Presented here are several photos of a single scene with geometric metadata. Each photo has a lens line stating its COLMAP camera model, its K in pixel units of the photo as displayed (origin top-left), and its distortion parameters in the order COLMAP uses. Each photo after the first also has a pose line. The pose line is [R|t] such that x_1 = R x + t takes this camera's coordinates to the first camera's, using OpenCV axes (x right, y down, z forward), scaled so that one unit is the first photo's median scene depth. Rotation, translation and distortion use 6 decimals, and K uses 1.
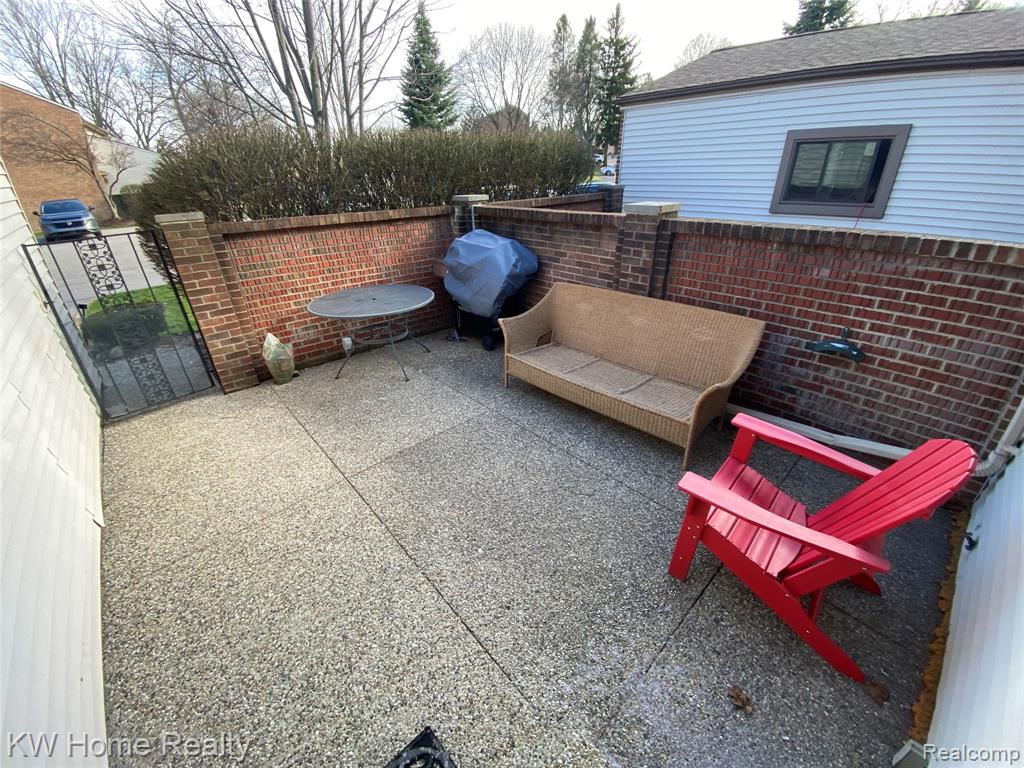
lens RADIAL K [[419.6, 0, 522.7], [0, 419.6, 381.8], [0, 0, 1]] dist [-0.012359, -0.001079]
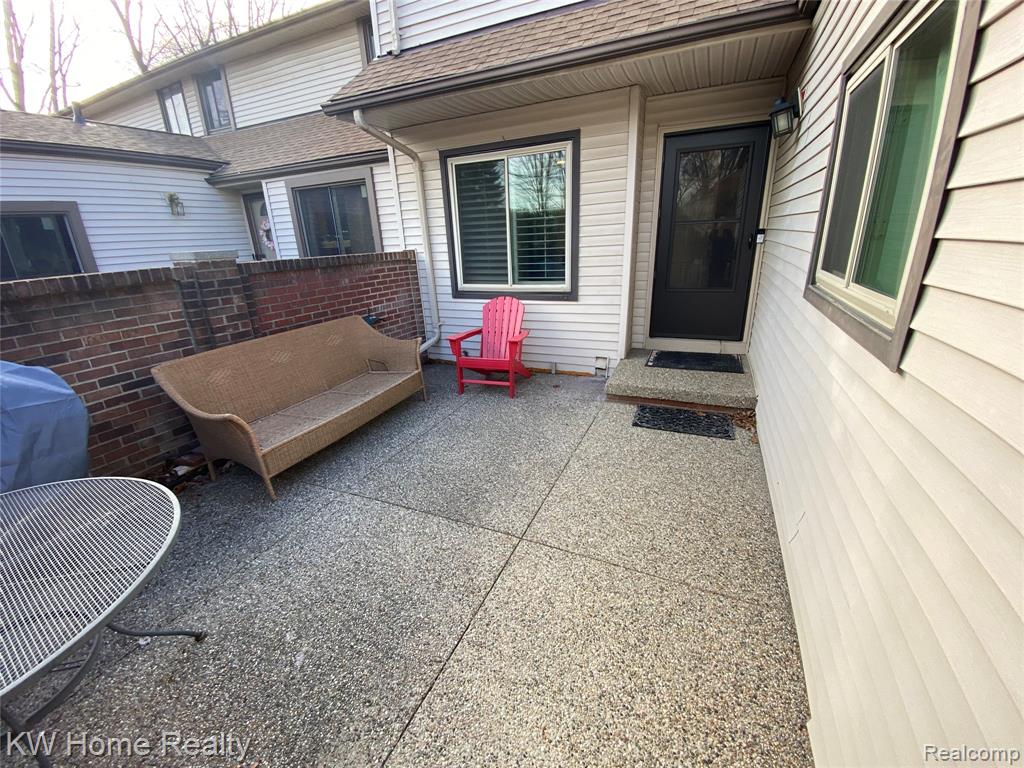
lens RADIAL K [[419.6, 0, 522.7], [0, 419.6, 379.1], [0, 0, 1]] dist [-0.012359, -0.001079]
pose [[-0.422096, -0.249155, 0.871640, -1.032995], [0.448677, 0.778056, 0.439679, -0.355220], [-0.787733, 0.576672, -0.216624, 0.979484]]
